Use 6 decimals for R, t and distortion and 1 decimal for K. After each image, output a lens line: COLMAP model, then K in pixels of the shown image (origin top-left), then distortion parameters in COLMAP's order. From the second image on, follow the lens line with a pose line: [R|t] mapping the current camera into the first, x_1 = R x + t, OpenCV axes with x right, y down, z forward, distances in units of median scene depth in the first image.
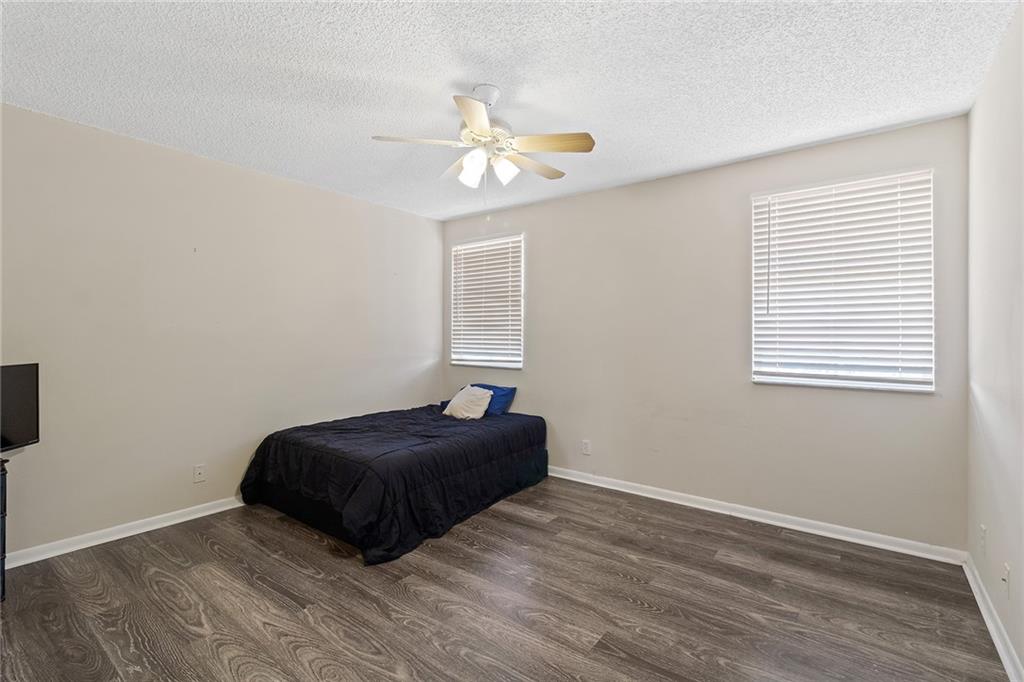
lens RADIAL K [[467.8, 0, 512.0], [0, 467.8, 328.2], [0, 0, 1]] dist [0.002813, -0.000332]
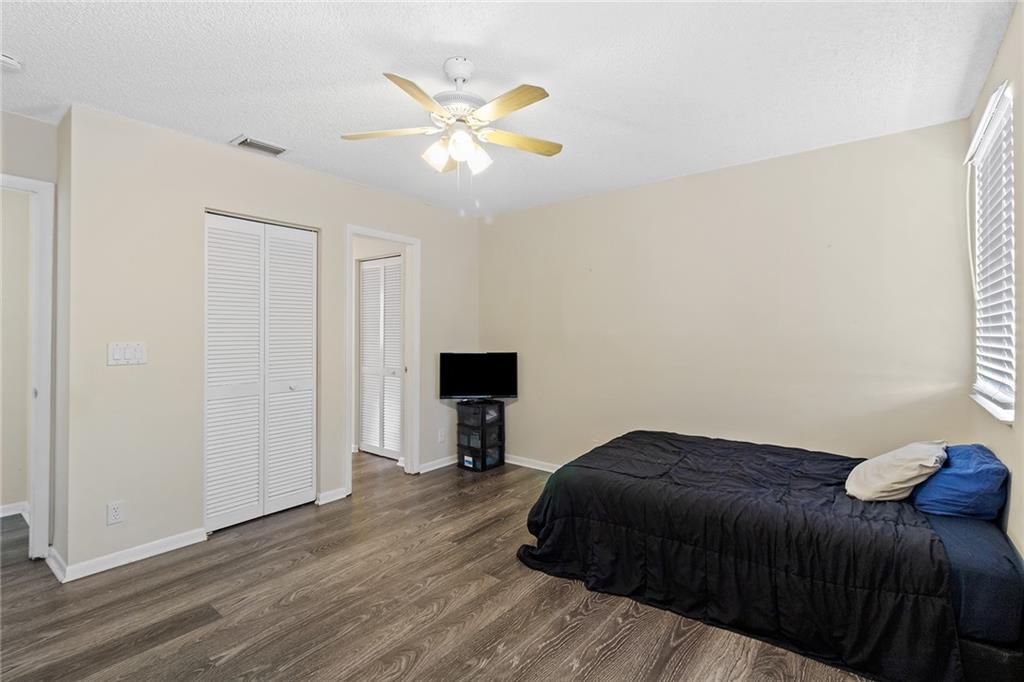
lens RADIAL K [[467.8, 0, 512.0], [0, 467.8, 328.2], [0, 0, 1]] dist [0.002813, -0.000332]
pose [[-0.010745, -0.009487, -0.999897, 0.800049], [0.005916, 0.999937, -0.009551, -0.001517], [0.999925, -0.006018, -0.010688, 1.053492]]
